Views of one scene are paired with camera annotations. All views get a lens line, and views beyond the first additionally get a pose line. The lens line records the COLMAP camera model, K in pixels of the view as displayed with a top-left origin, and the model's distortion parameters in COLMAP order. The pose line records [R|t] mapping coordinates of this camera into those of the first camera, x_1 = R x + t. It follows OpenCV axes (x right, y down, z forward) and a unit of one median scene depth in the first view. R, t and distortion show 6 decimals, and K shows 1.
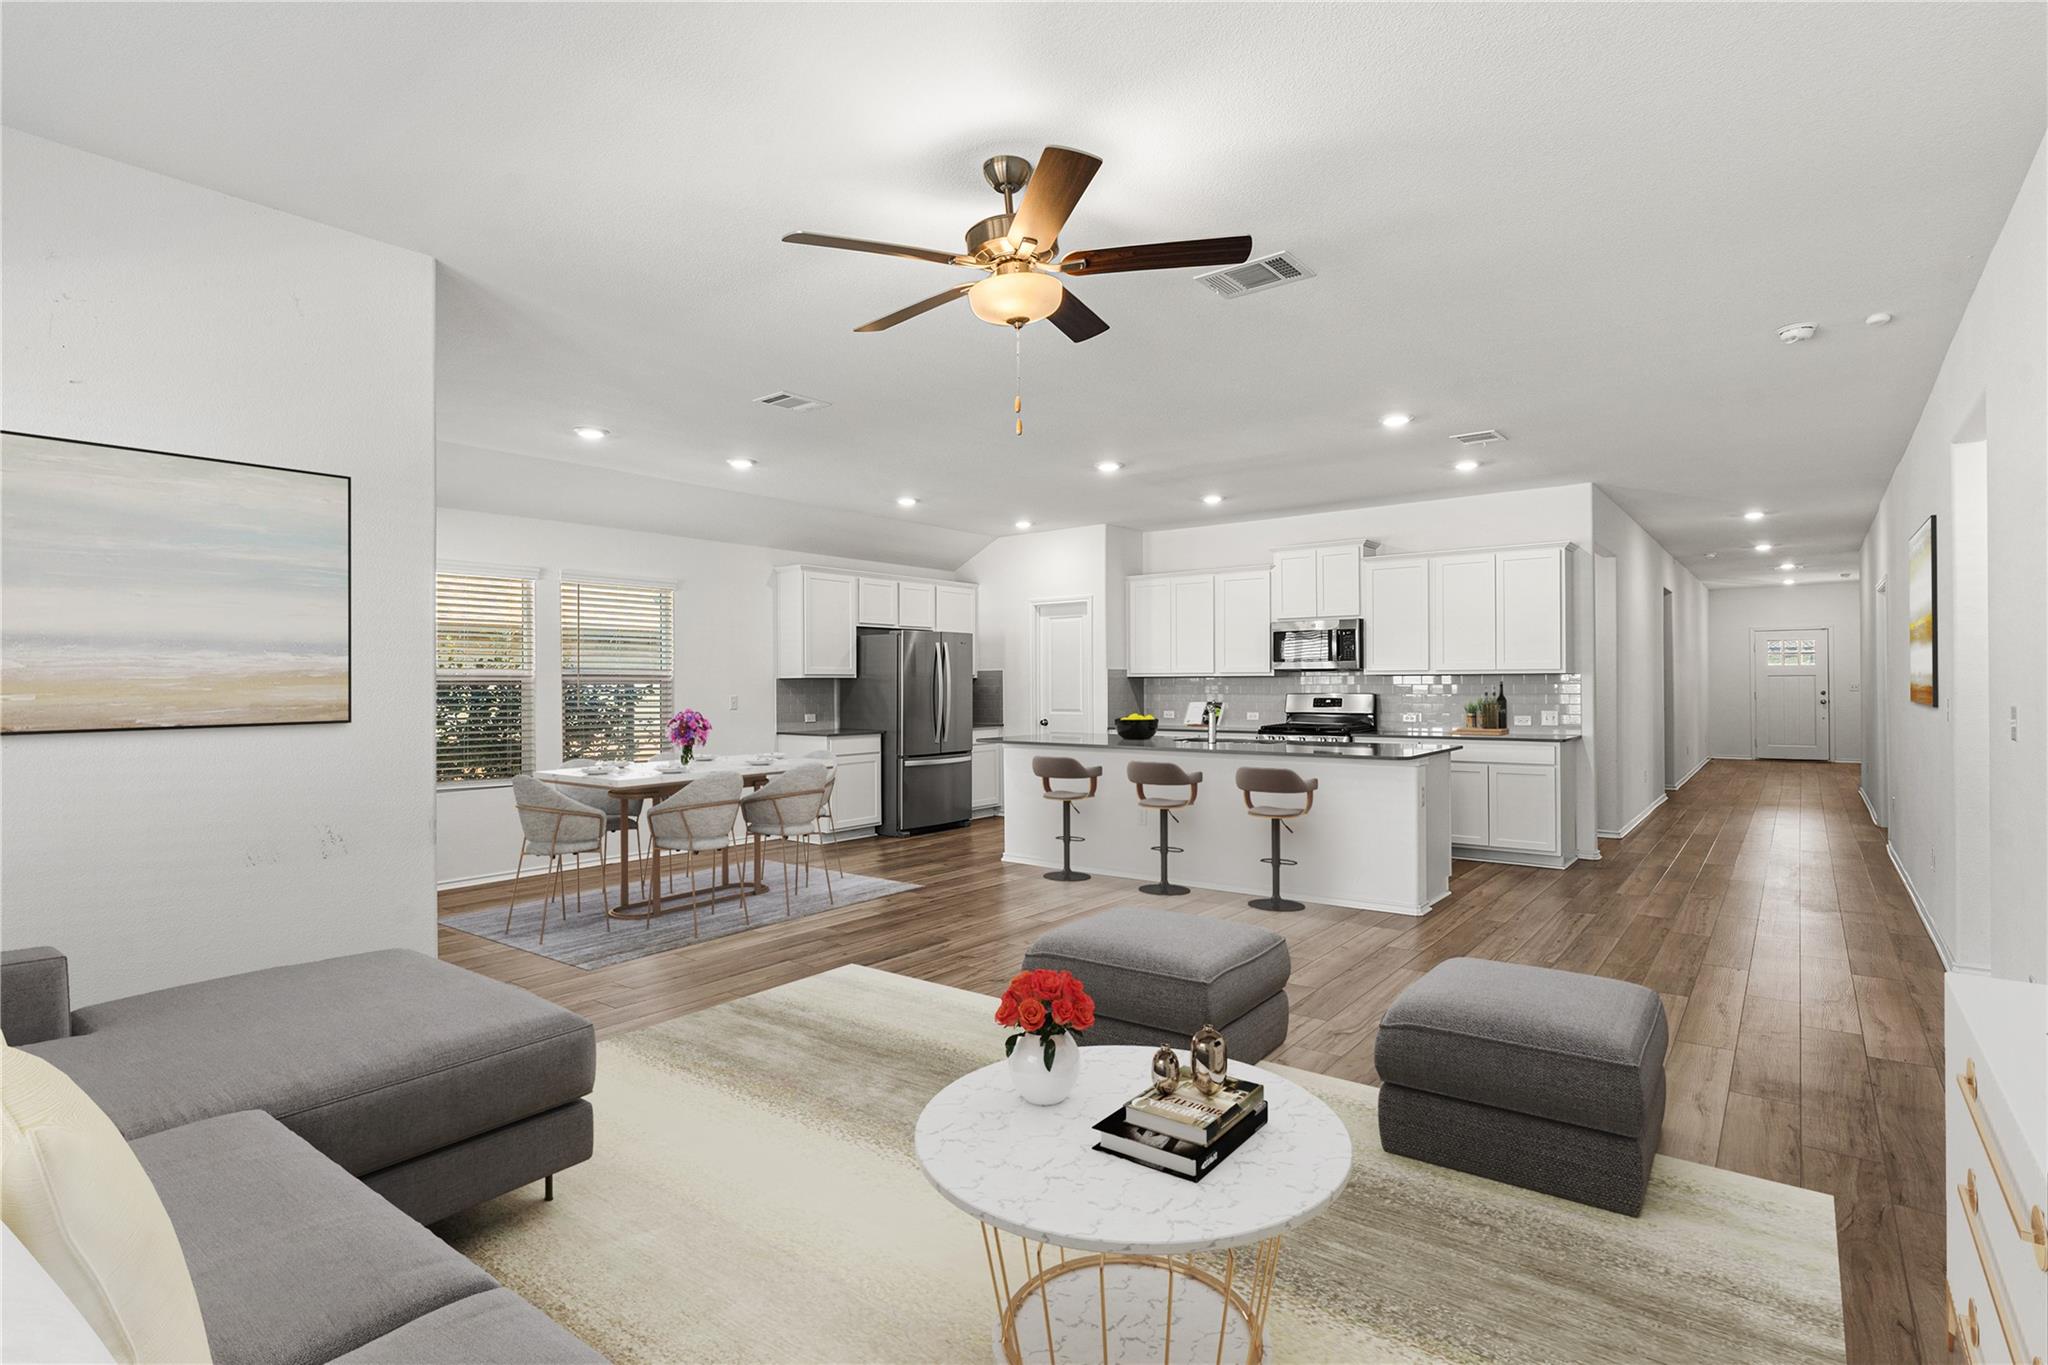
lens RADIAL K [[1001.1, 0, 1024.0], [0, 1001.1, 682.5], [0, 0, 1]] dist [0.001176, 0.000136]
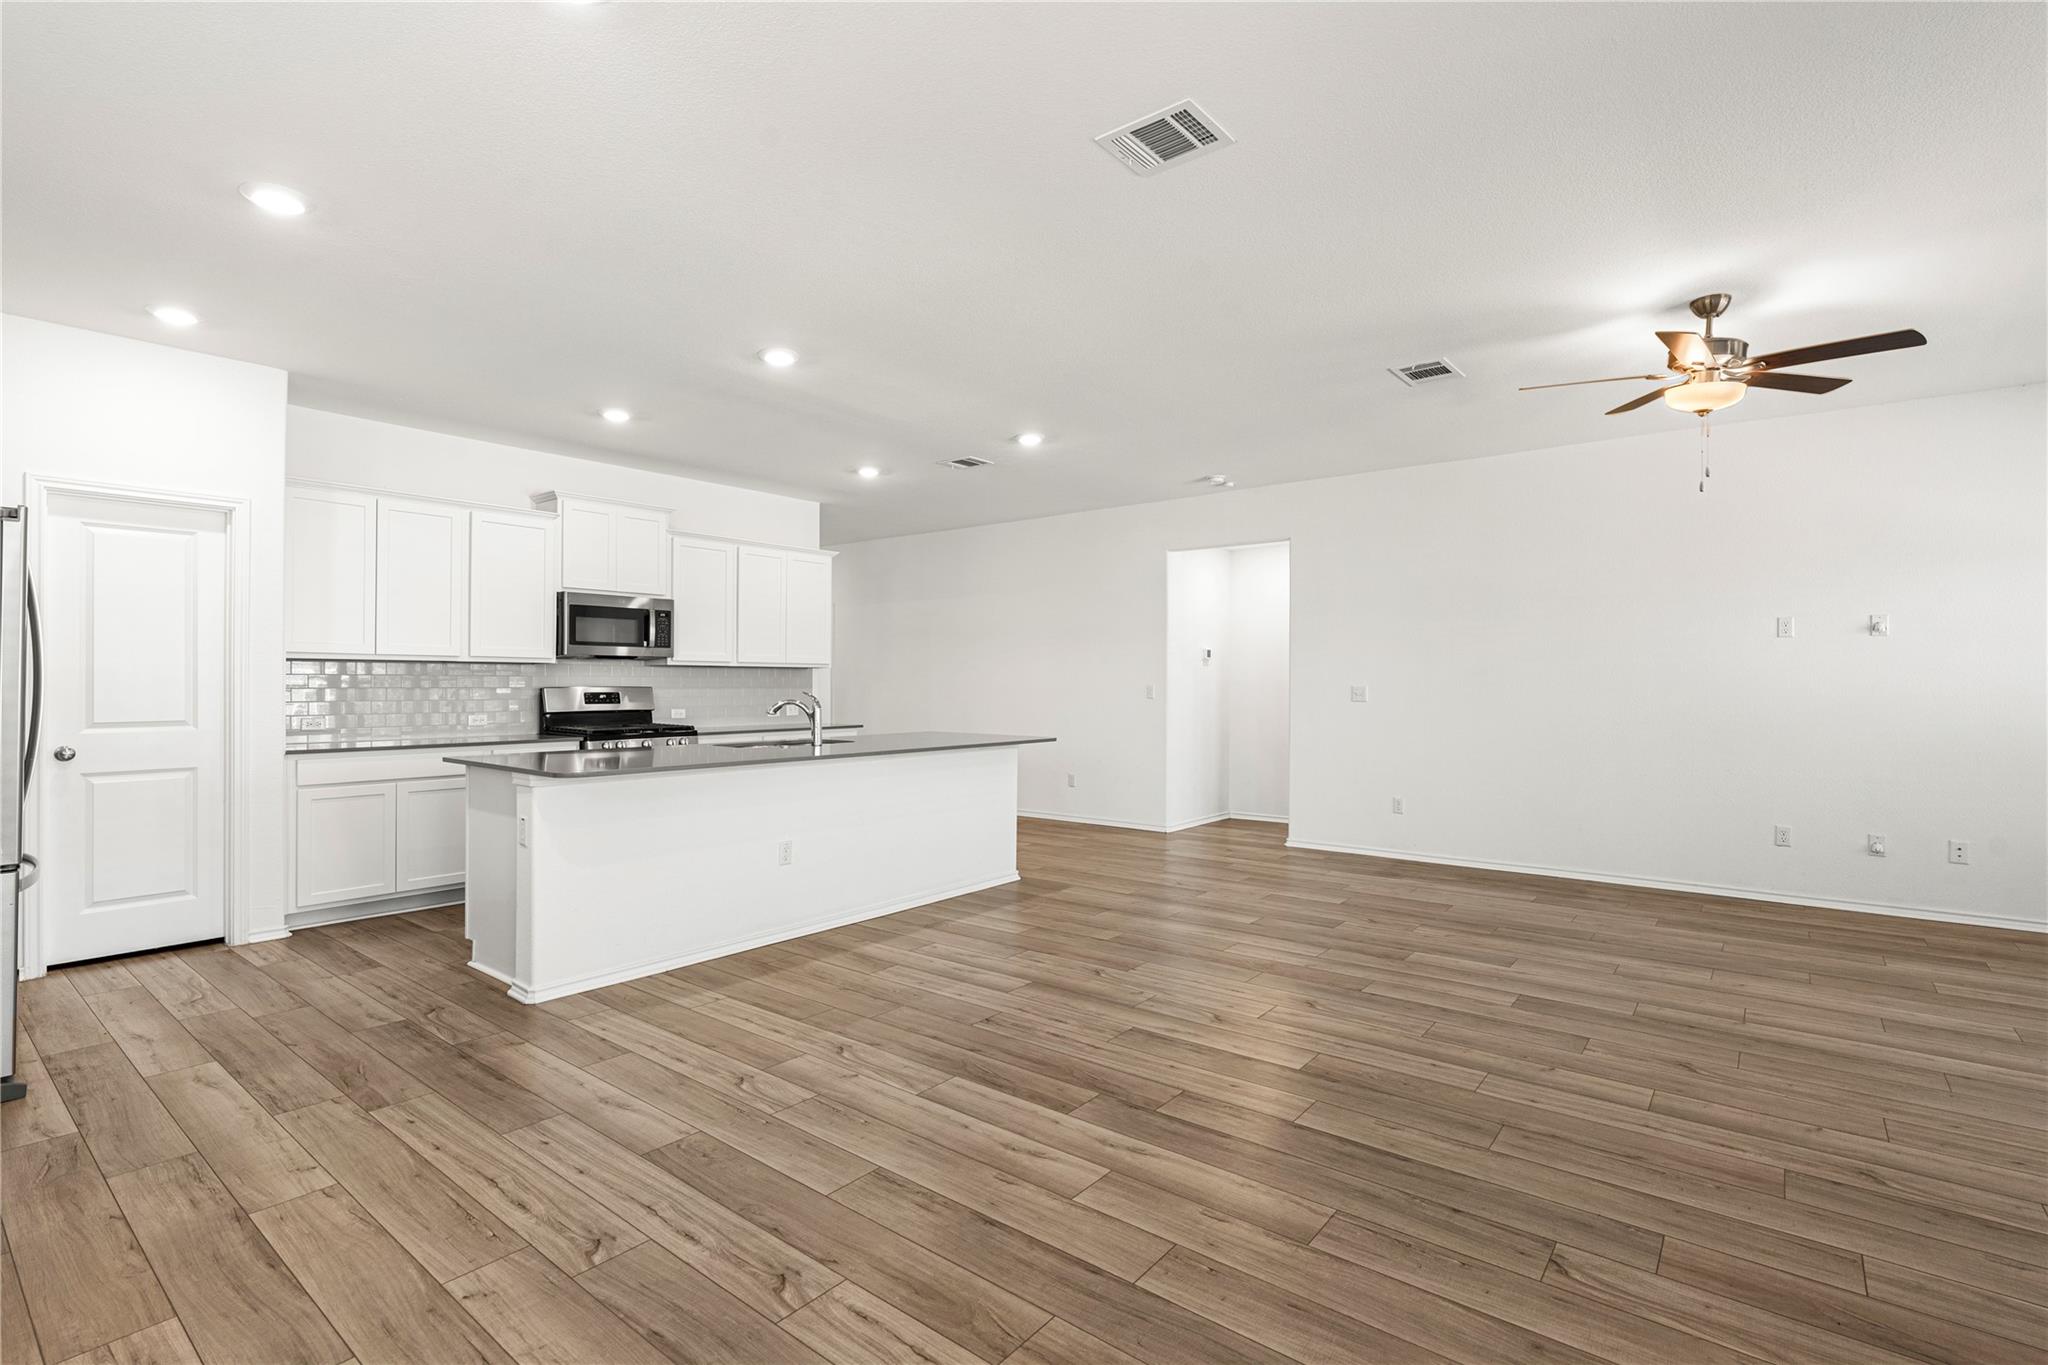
lens RADIAL K [[949.8, 0, 1024.0], [0, 949.8, 682.5], [0, 0, 1]] dist [-0.002309, 0.000598]
pose [[0.015546, 0.004638, 0.999868, -0.446492], [-0.001689, 0.999988, -0.004612, 0.010160], [-0.999878, -0.001617, 0.015553, 0.639240]]
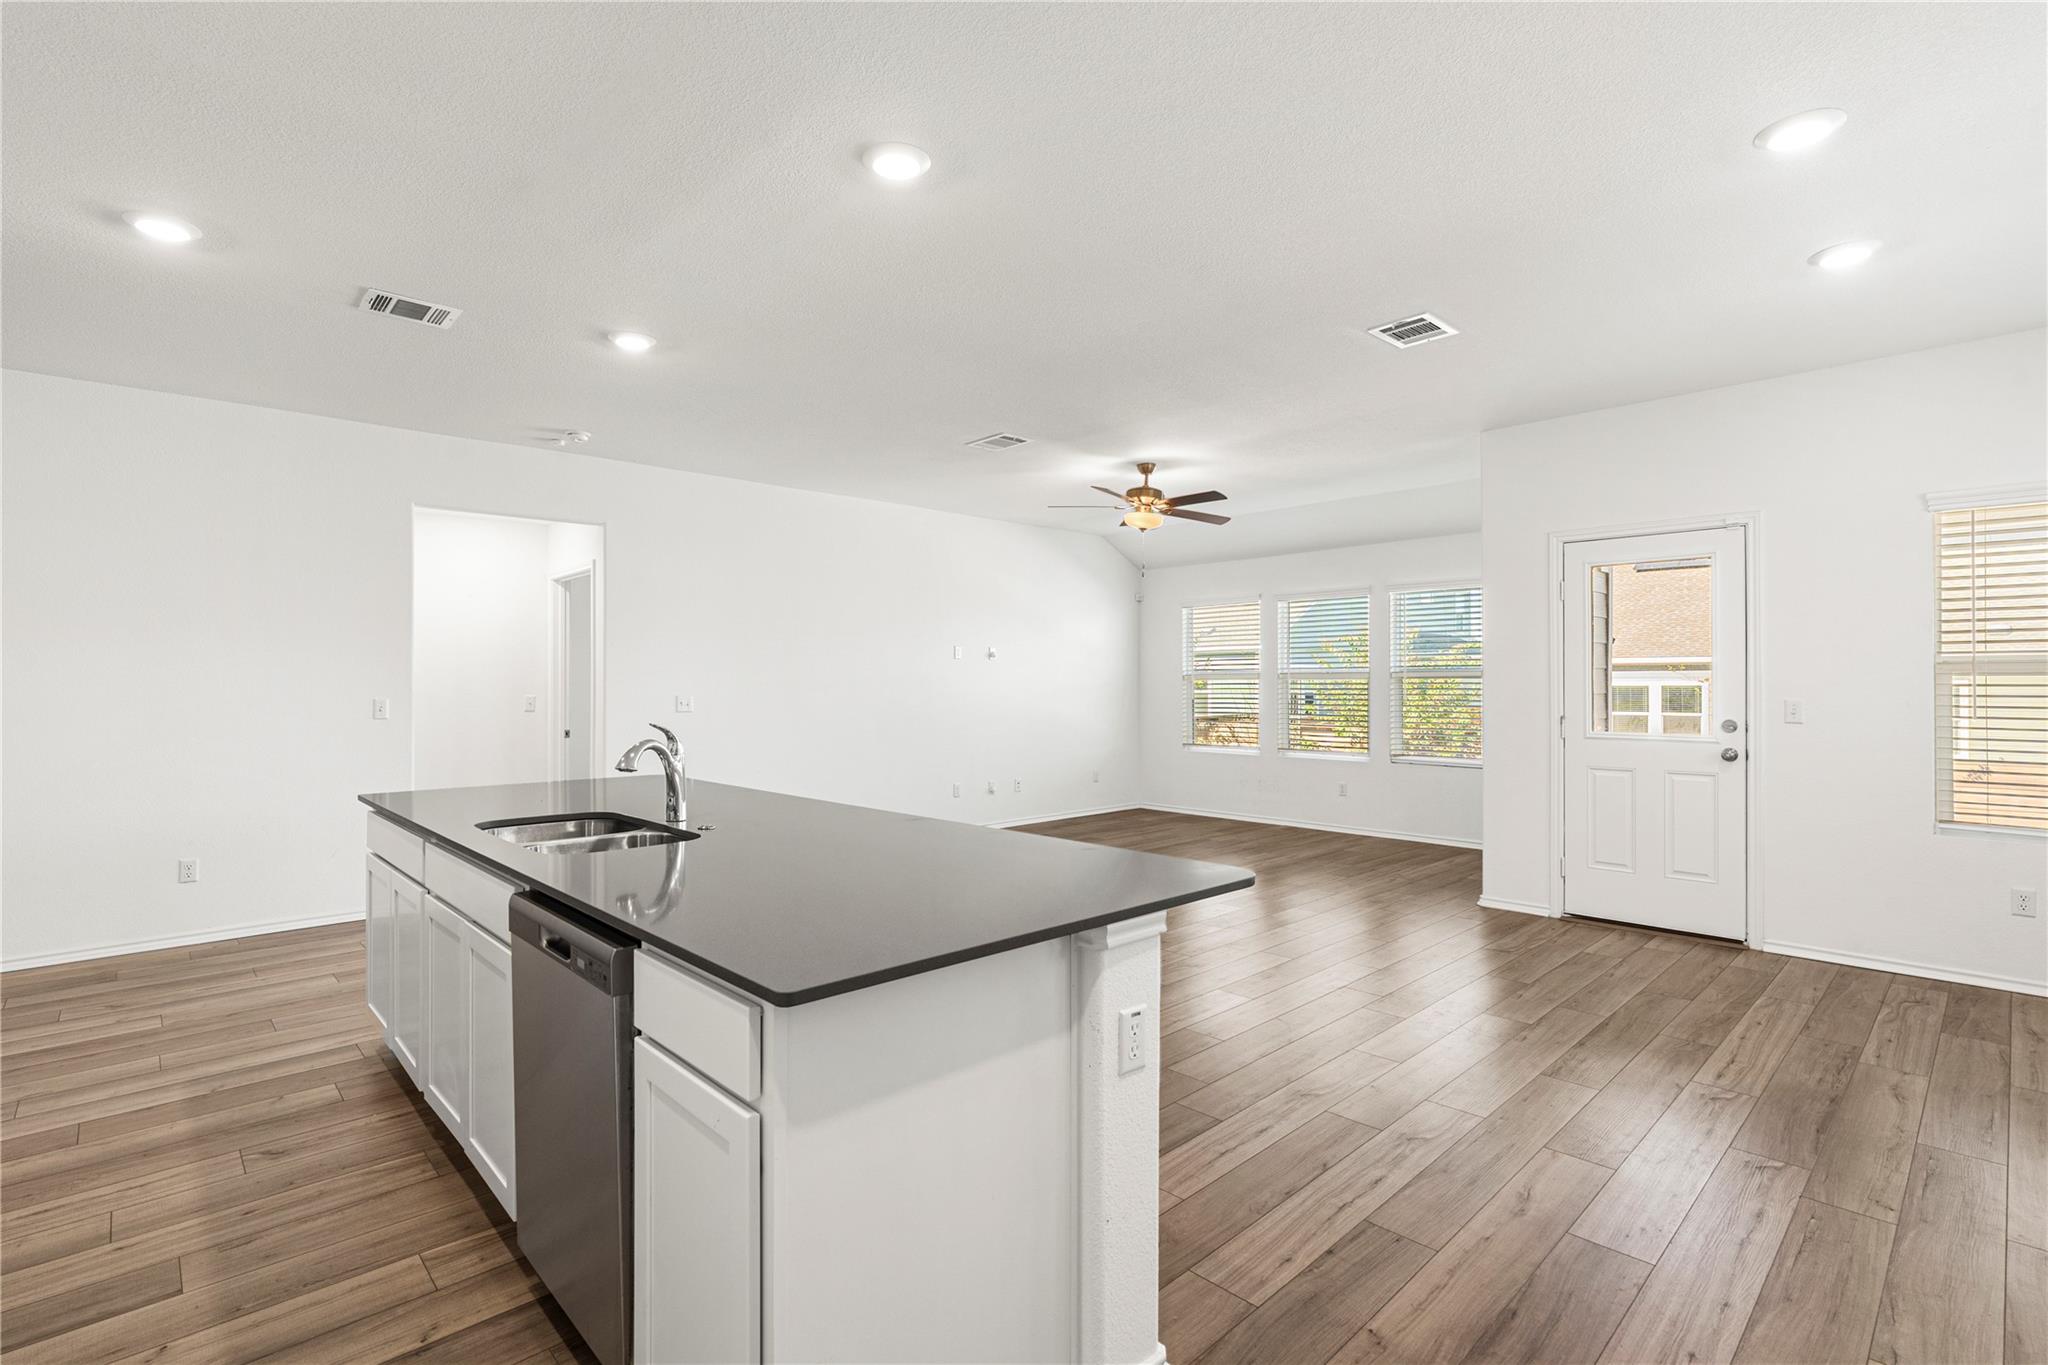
lens RADIAL K [[949.8, 0, 1024.0], [0, 949.8, 682.5], [0, 0, 1]] dist [-0.002309, 0.000598]
pose [[-0.988869, 0.007201, 0.148617, -0.019032], [0.007274, 0.999974, -0.000054, 0.000847], [-0.148613, 0.001027, -0.988895, 1.080787]]
